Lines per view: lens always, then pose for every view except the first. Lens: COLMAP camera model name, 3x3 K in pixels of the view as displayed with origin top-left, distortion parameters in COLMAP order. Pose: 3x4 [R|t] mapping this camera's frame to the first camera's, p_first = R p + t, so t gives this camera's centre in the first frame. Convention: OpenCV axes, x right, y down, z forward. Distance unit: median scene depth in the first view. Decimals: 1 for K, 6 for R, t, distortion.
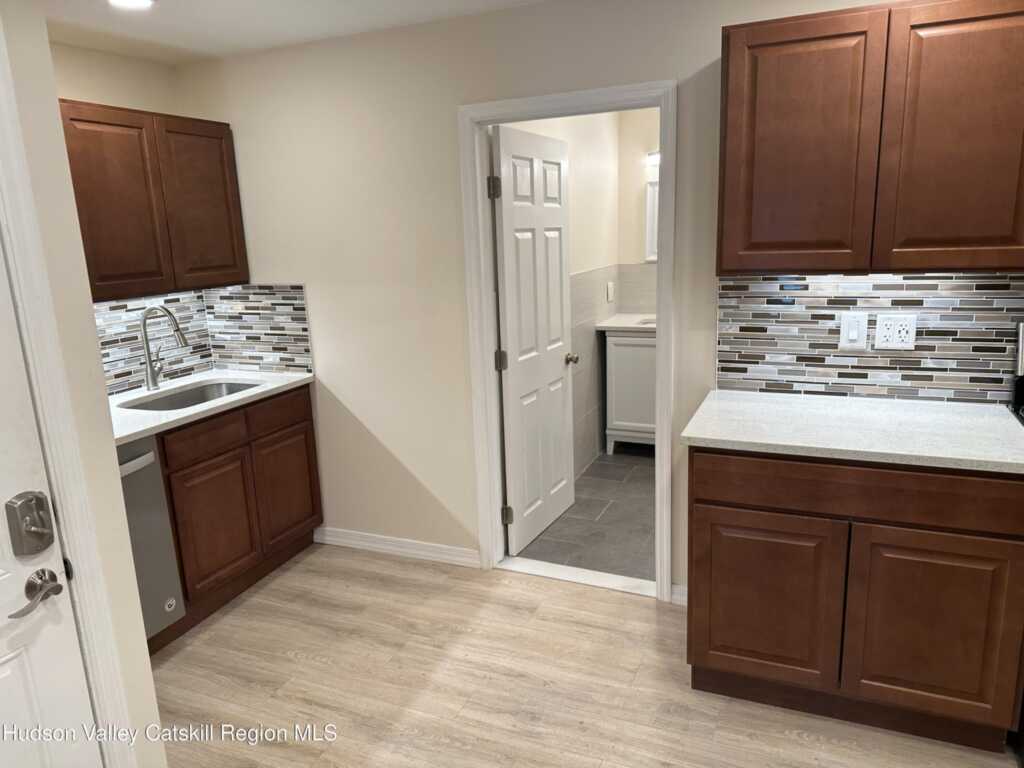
lens RADIAL K [[711.5, 0, 510.4], [0, 711.5, 382.6], [0, 0, 1]] dist [0.046410, -0.063651]
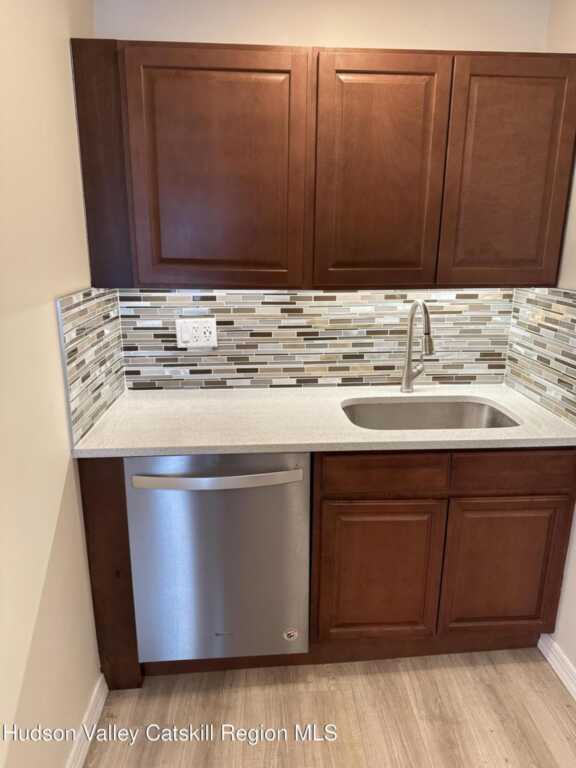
lens RADIAL K [[533.6, 0, 285.9], [0, 533.6, 385.3], [0, 0, 1]] dist [0.046410, -0.063651]
pose [[0.447723, 0.278012, -0.849855, 0.005104], [-0.210558, 0.956490, 0.201968, -0.096410], [0.869028, 0.088518, 0.486780, 0.508277]]
